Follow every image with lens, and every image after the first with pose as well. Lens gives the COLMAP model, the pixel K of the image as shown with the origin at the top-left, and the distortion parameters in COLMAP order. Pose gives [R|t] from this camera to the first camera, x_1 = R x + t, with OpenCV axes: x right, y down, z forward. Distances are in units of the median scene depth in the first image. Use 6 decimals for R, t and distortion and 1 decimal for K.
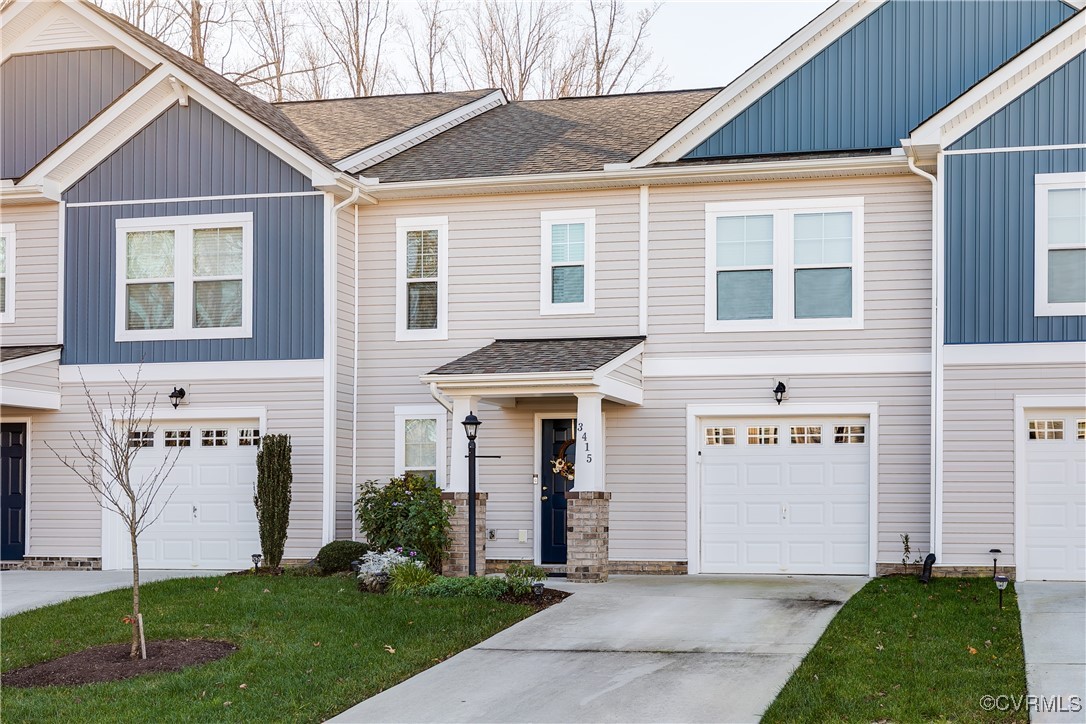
lens RADIAL K [[1137.1, 0, 543.0], [0, 1137.1, 362.0], [0, 0, 1]] dist [0.001331, 0.010227]
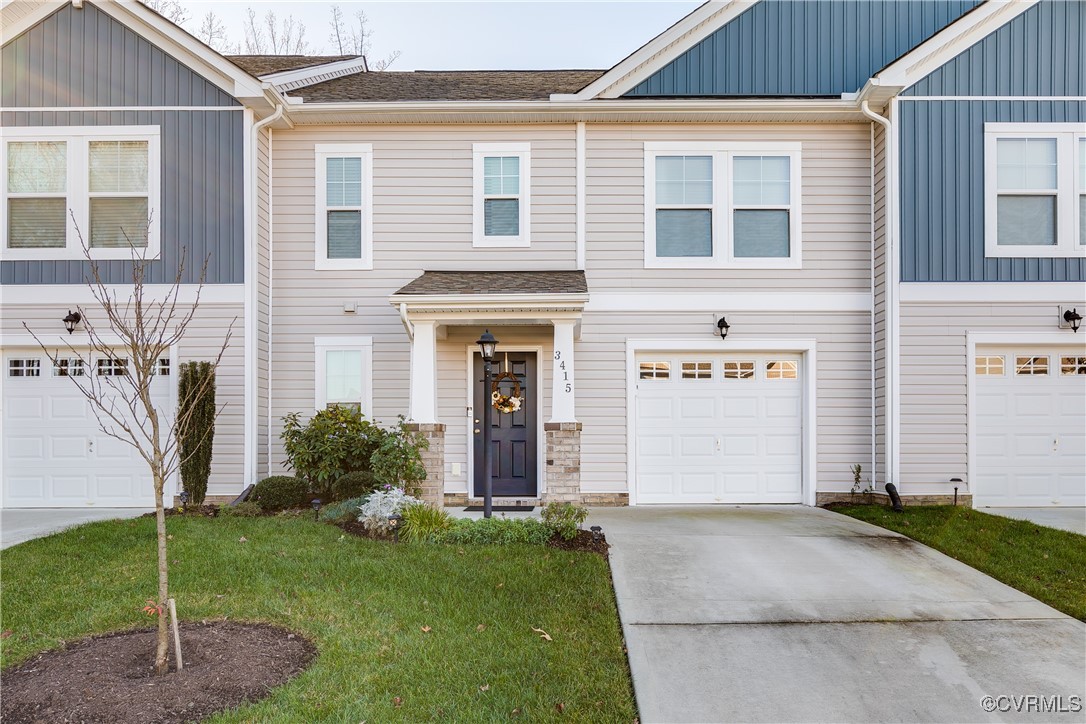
lens RADIAL K [[924.1, 0, 543.0], [0, 924.1, 362.0], [0, 0, 1]] dist [-0.006737, 0.000187]
pose [[0.975850, 0.016353, 0.217831, -0.125154], [-0.025043, 0.998994, 0.037195, 0.029184], [-0.217003, -0.041751, 0.975278, 0.211669]]
